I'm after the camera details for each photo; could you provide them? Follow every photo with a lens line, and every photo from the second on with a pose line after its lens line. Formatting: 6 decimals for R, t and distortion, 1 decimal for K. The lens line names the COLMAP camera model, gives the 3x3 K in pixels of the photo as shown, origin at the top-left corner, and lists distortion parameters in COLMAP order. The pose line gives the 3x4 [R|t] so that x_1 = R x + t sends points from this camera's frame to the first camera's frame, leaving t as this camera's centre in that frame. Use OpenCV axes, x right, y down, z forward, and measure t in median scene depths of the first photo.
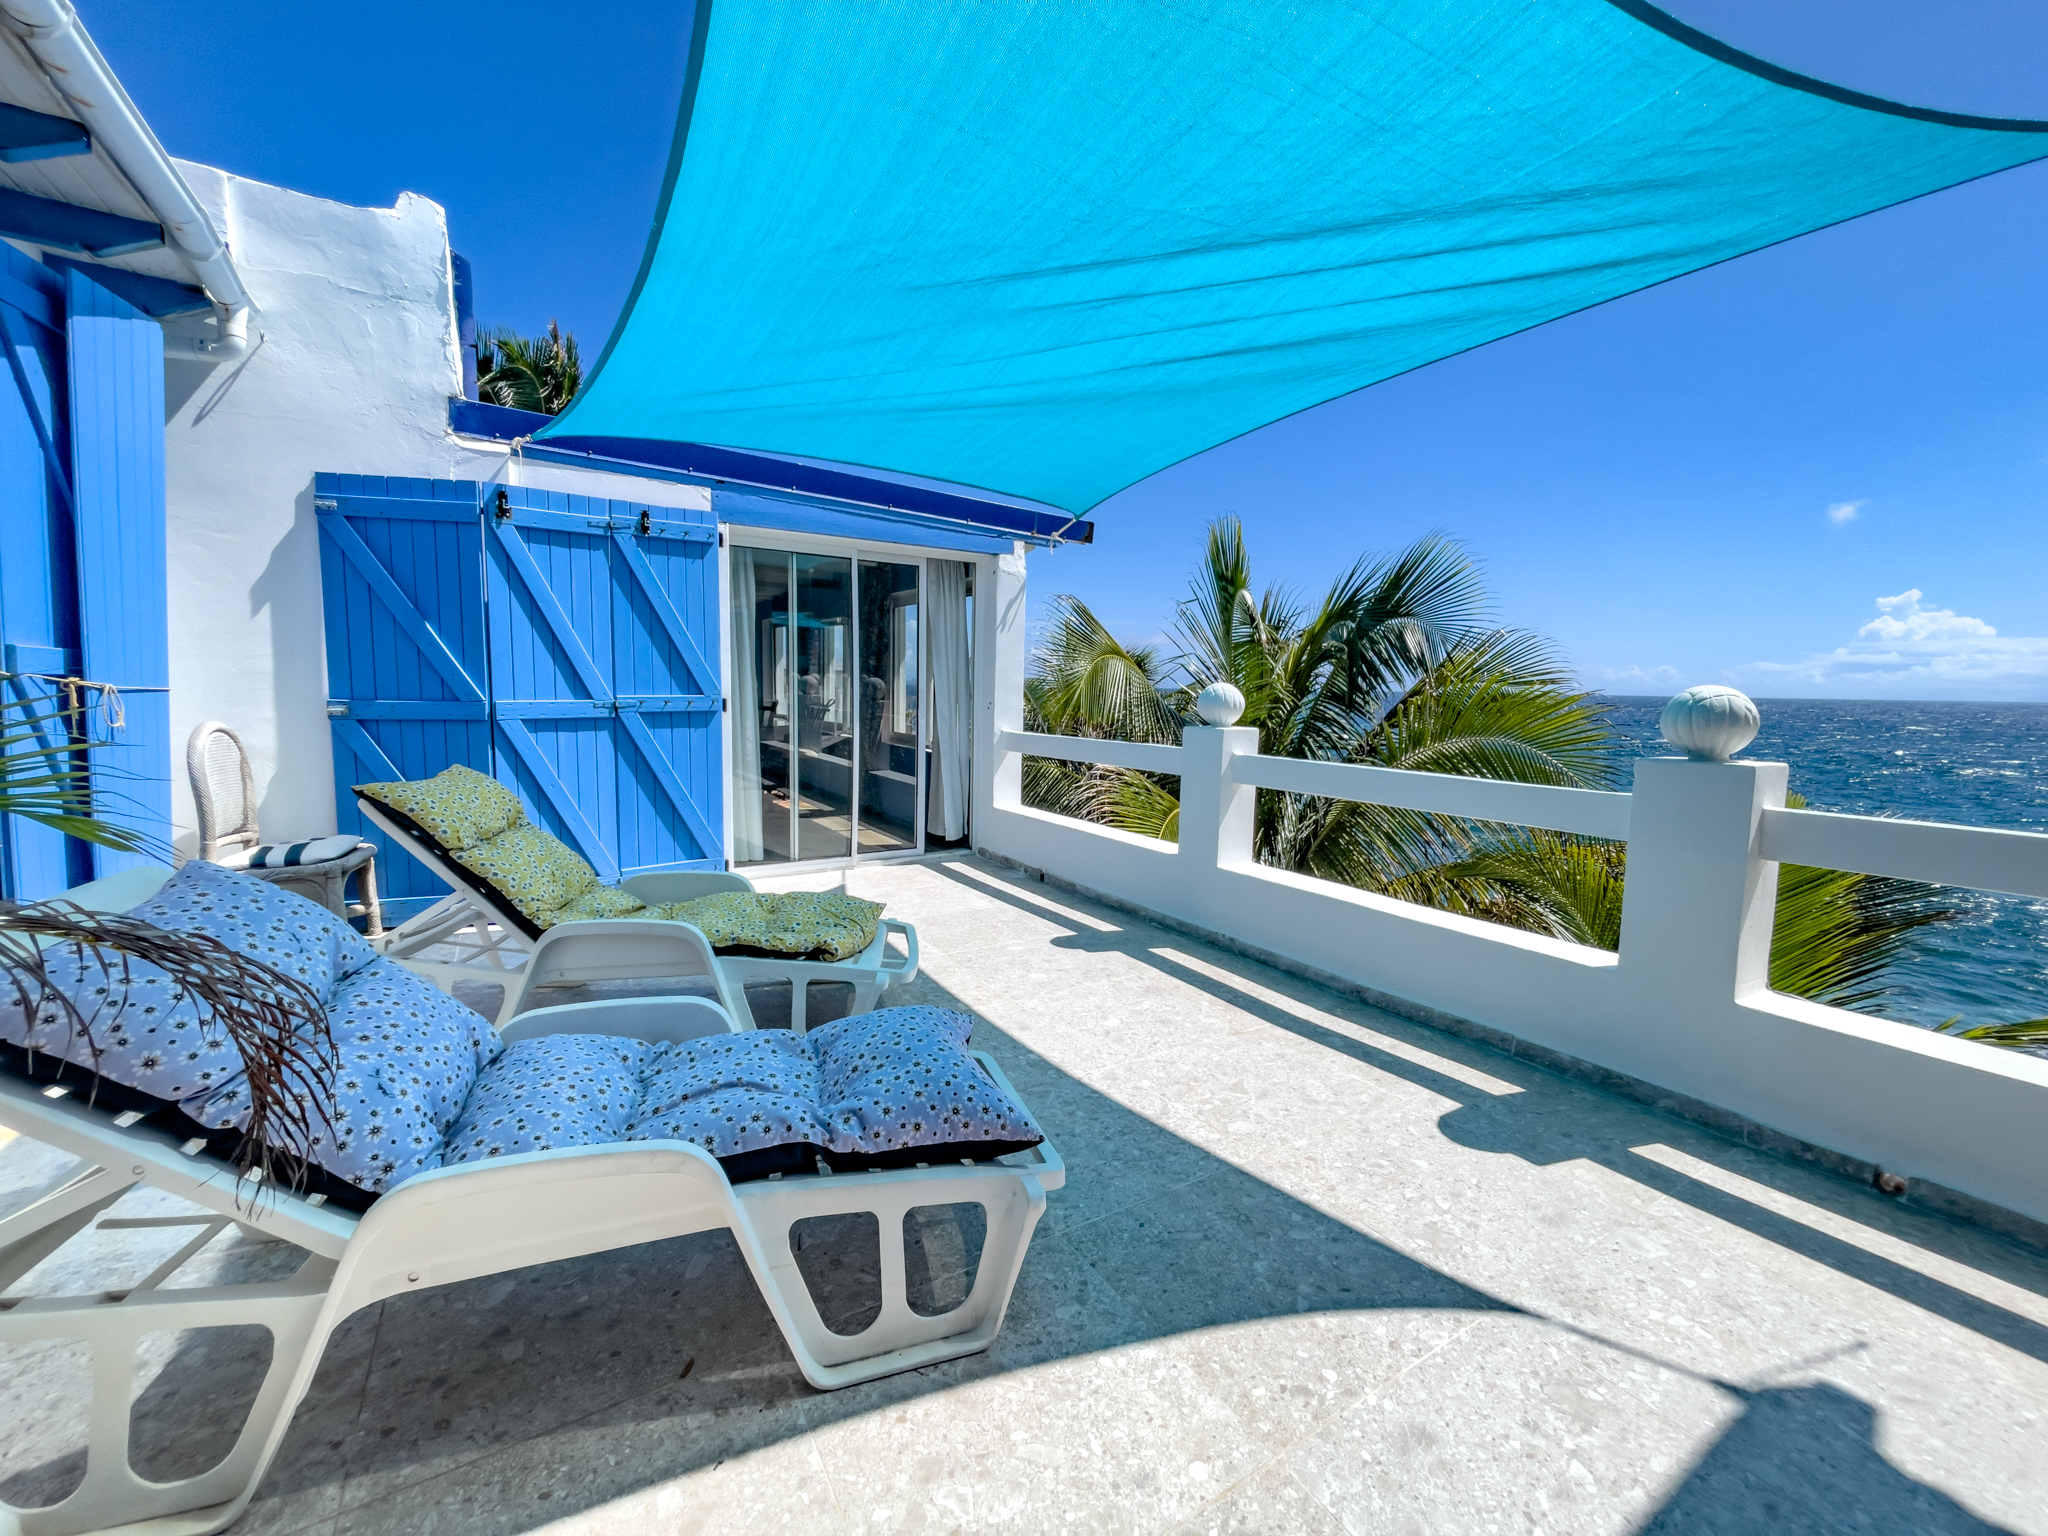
lens RADIAL K [[828.6, 0, 1036.5], [0, 828.6, 767.2], [0, 0, 1]] dist [-0.012365, 0.006167]
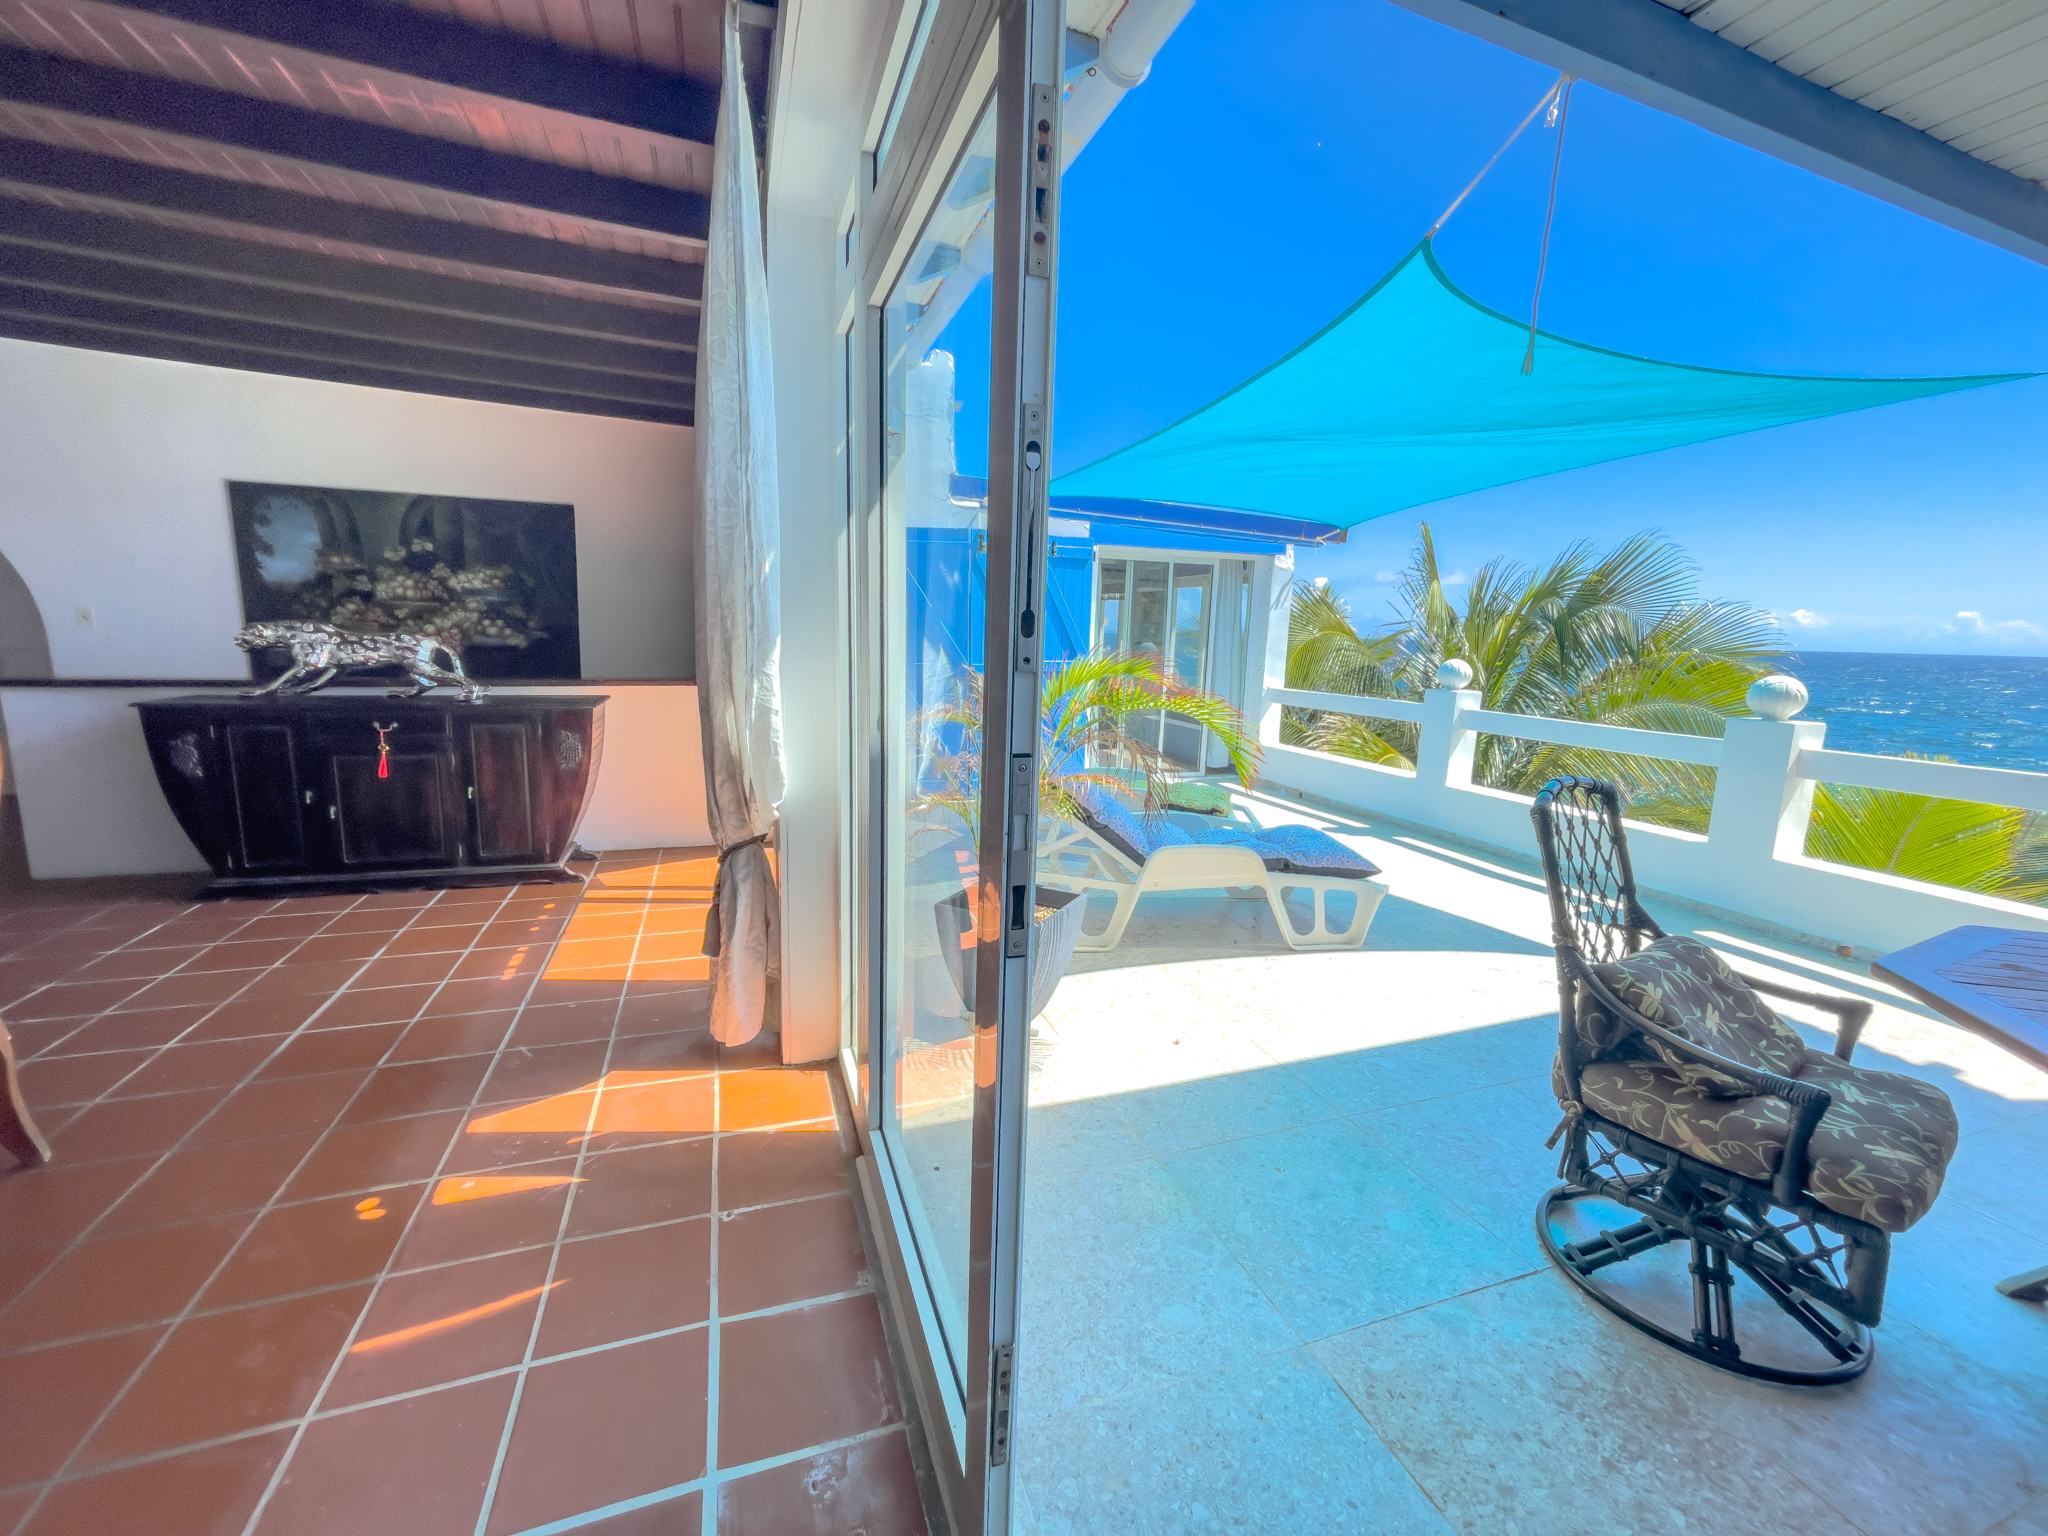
lens RADIAL K [[828.6, 0, 1028.9], [0, 828.6, 770.0], [0, 0, 1]] dist [-0.012365, 0.006167]
pose [[0.976224, 0.042604, -0.212538, -0.184254], [-0.027877, 0.997028, 0.071815, 0.007792], [0.214966, -0.064183, 0.974510, -0.566159]]
